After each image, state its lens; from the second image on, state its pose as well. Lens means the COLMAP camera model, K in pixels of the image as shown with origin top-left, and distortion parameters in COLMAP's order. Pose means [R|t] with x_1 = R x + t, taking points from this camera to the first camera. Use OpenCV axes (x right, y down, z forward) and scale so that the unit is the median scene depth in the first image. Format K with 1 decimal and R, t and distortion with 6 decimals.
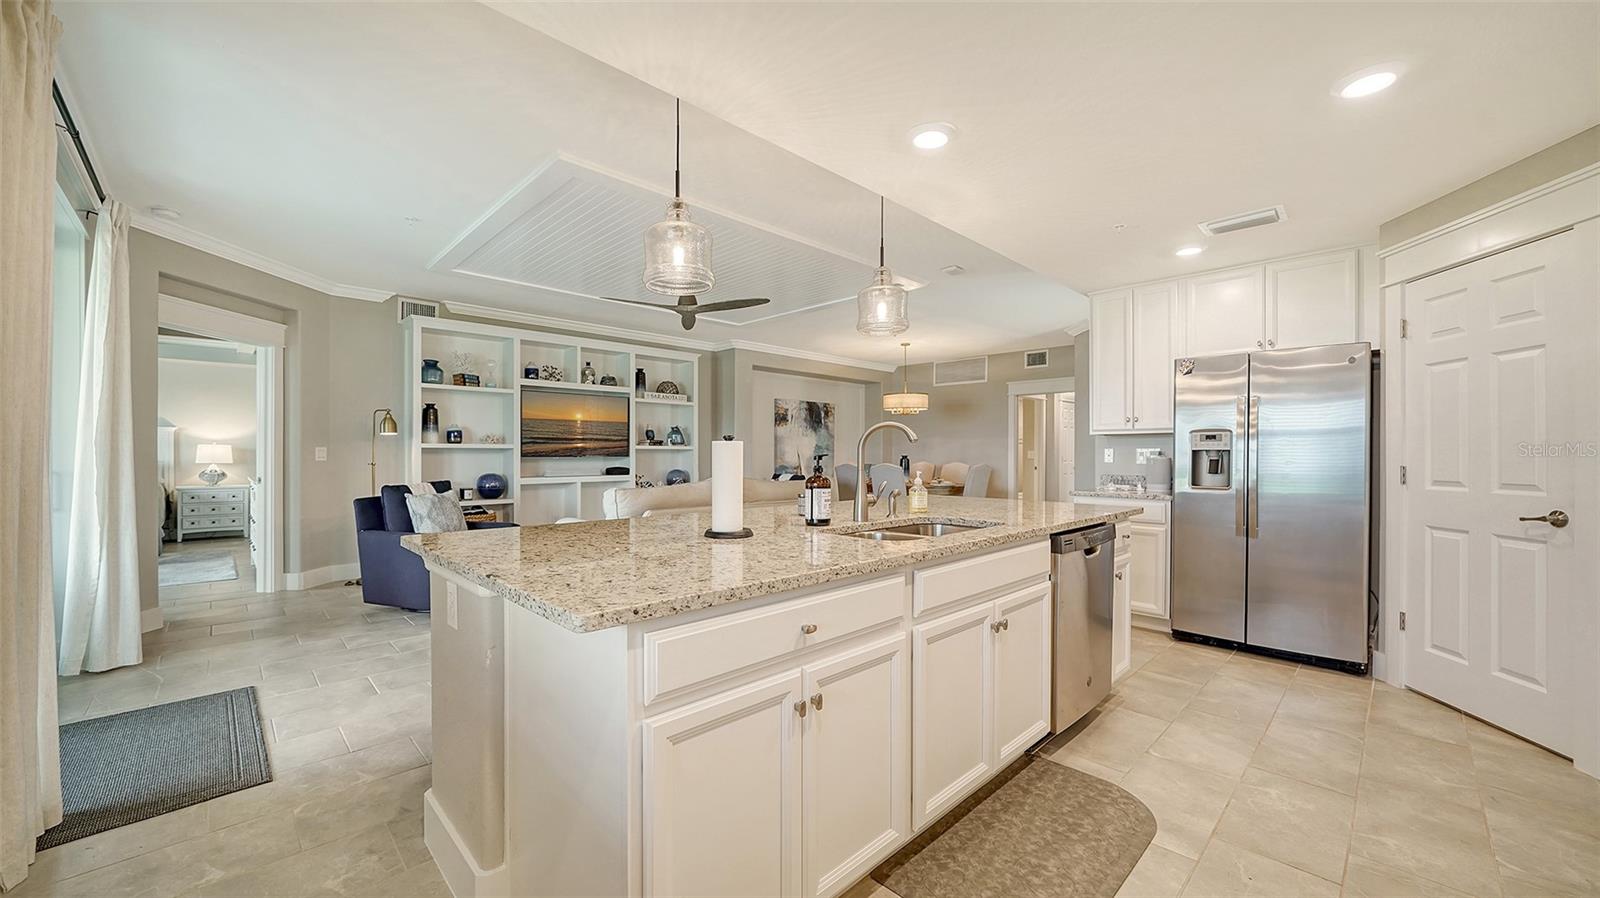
lens RADIAL K [[603.7, 0, 791.6], [0, 603.7, 454.5], [0, 0, 1]] dist [-0.009554, 0.001177]
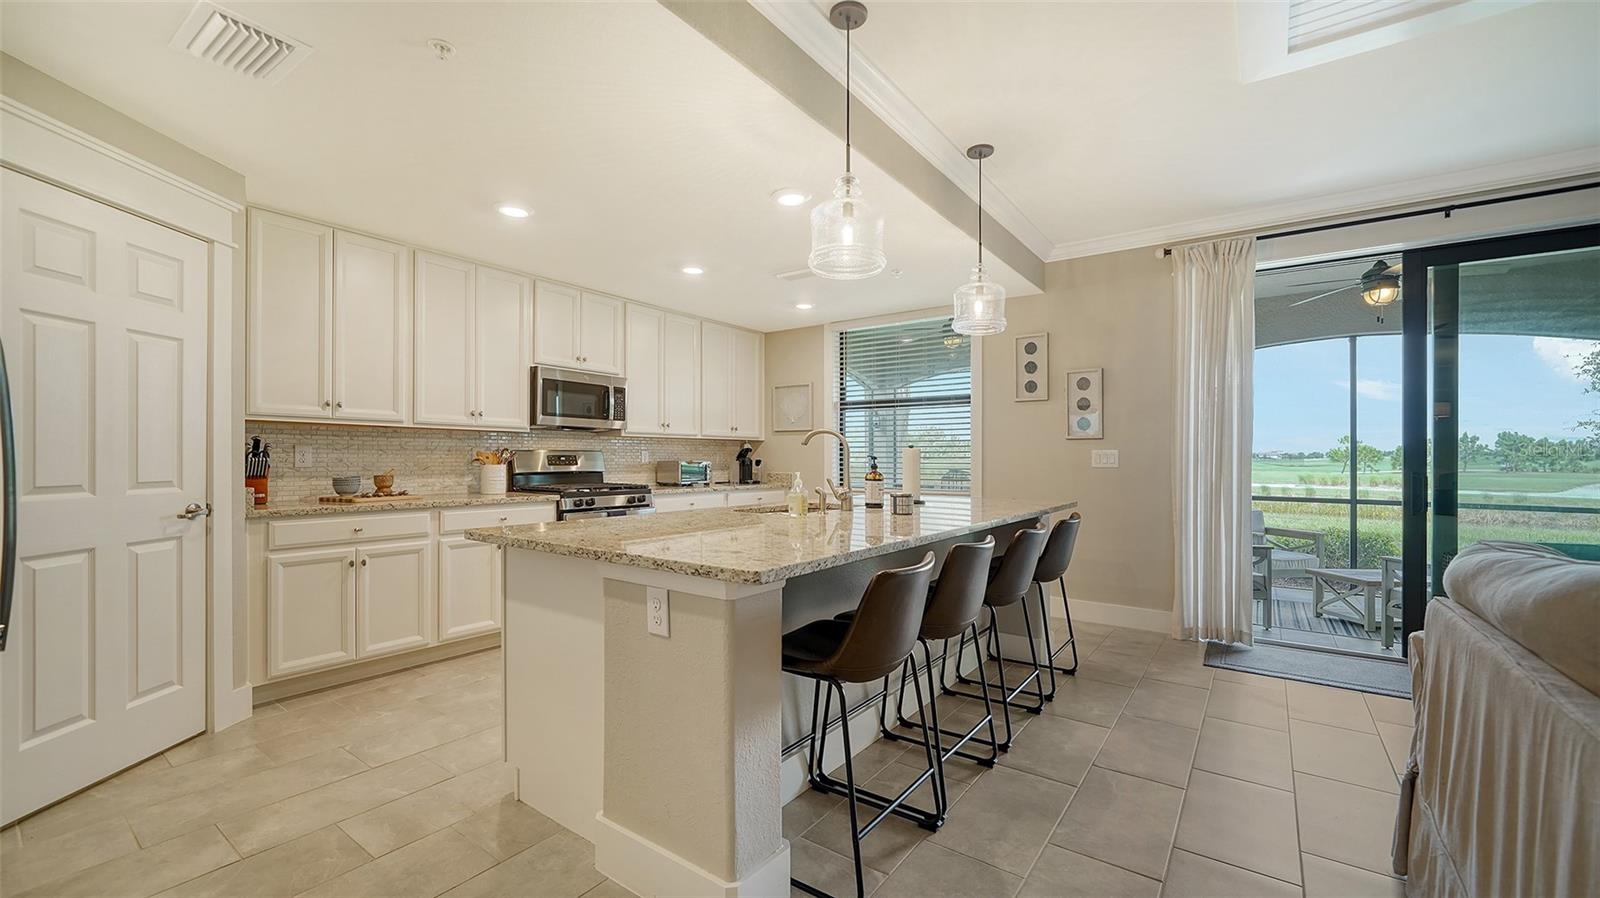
lens RADIAL K [[650.4, 0, 799.3], [0, 650.4, 456.4], [0, 0, 1]] dist [-0.006896, 0.001706]
pose [[-0.982889, -0.007018, -0.184066, 0.156828], [-0.006933, 0.999975, -0.001104, 0.001821], [0.184070, 0.000191, -0.982913, 0.792727]]
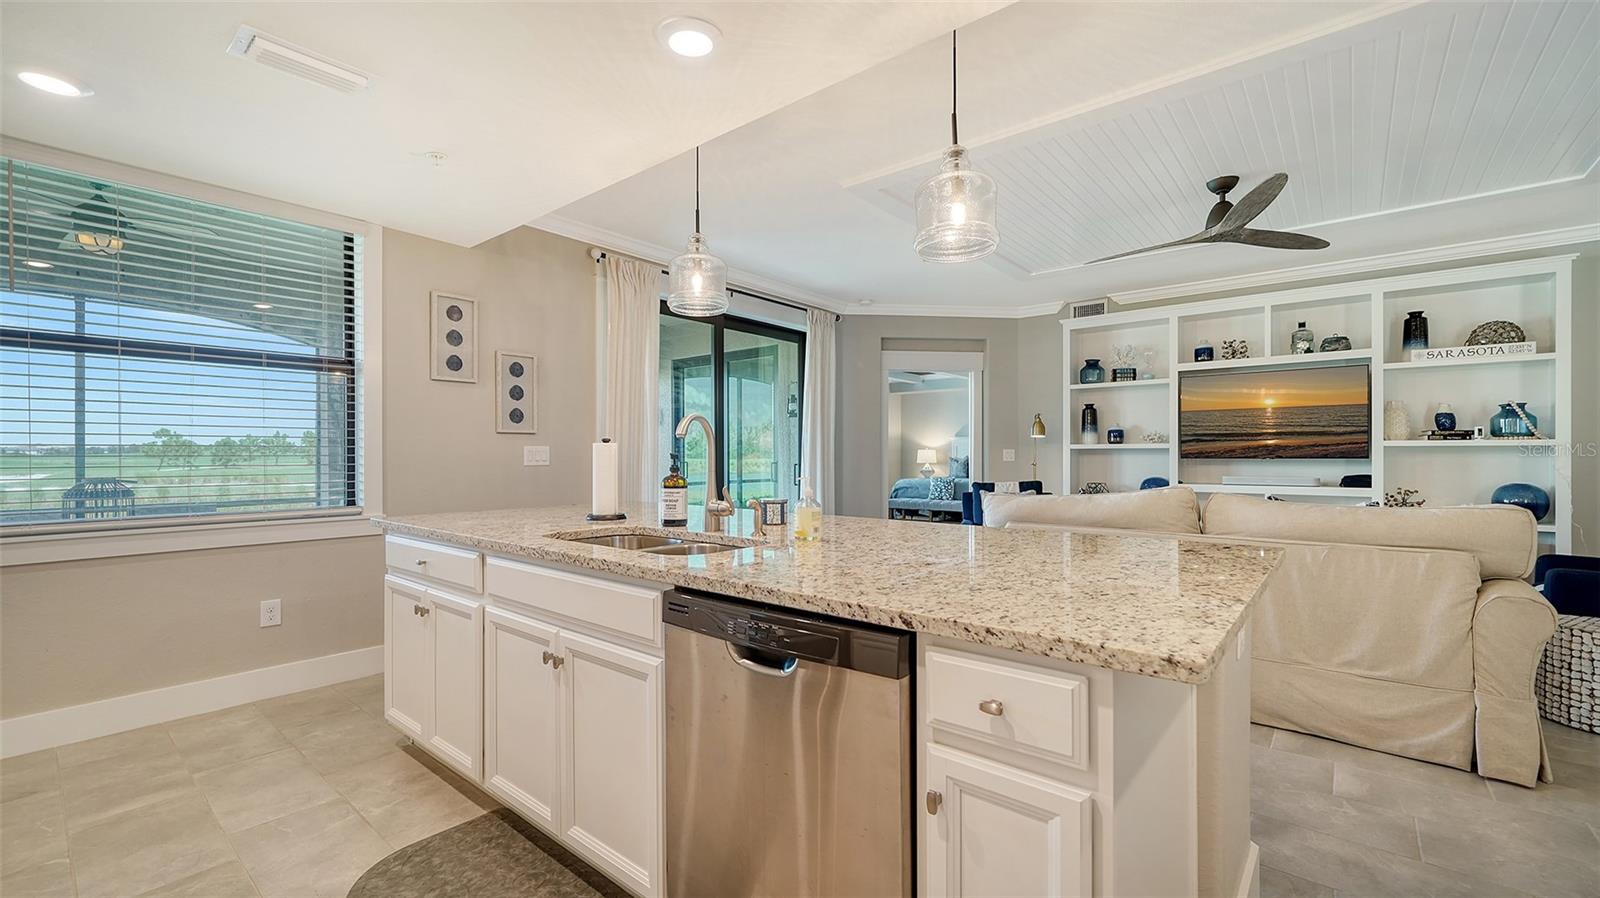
lens RADIAL K [[650.4, 0, 792.3], [0, 650.4, 457.7], [0, 0, 1]] dist [-0.006896, 0.001706]
pose [[0.107238, 0.001495, -0.994232, 0.360429], [-0.000557, 0.999999, 0.001443, 0.002072], [0.994233, 0.000399, 0.107239, 0.351486]]
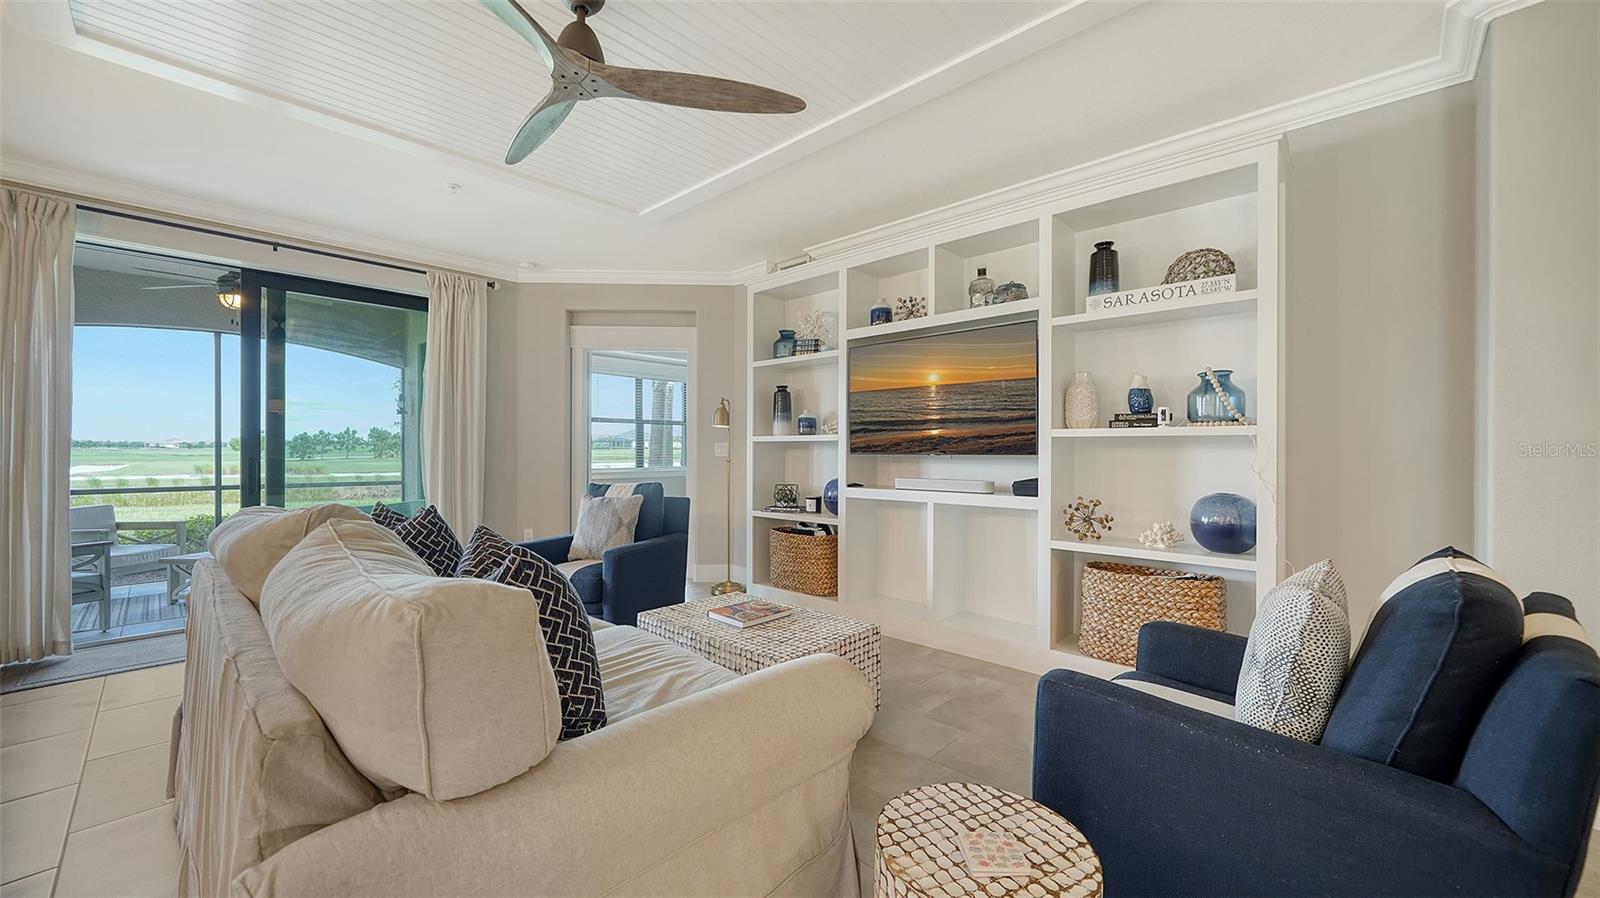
lens RADIAL K [[603.7, 0, 797.6], [0, 603.7, 453.4], [0, 0, 1]] dist [-0.009554, 0.001177]
pose [[0.054881, 0.003386, -0.998487, 0.166688], [-0.003067, 0.999990, 0.003223, 0.001308], [0.998488, 0.002886, 0.054890, 0.859519]]
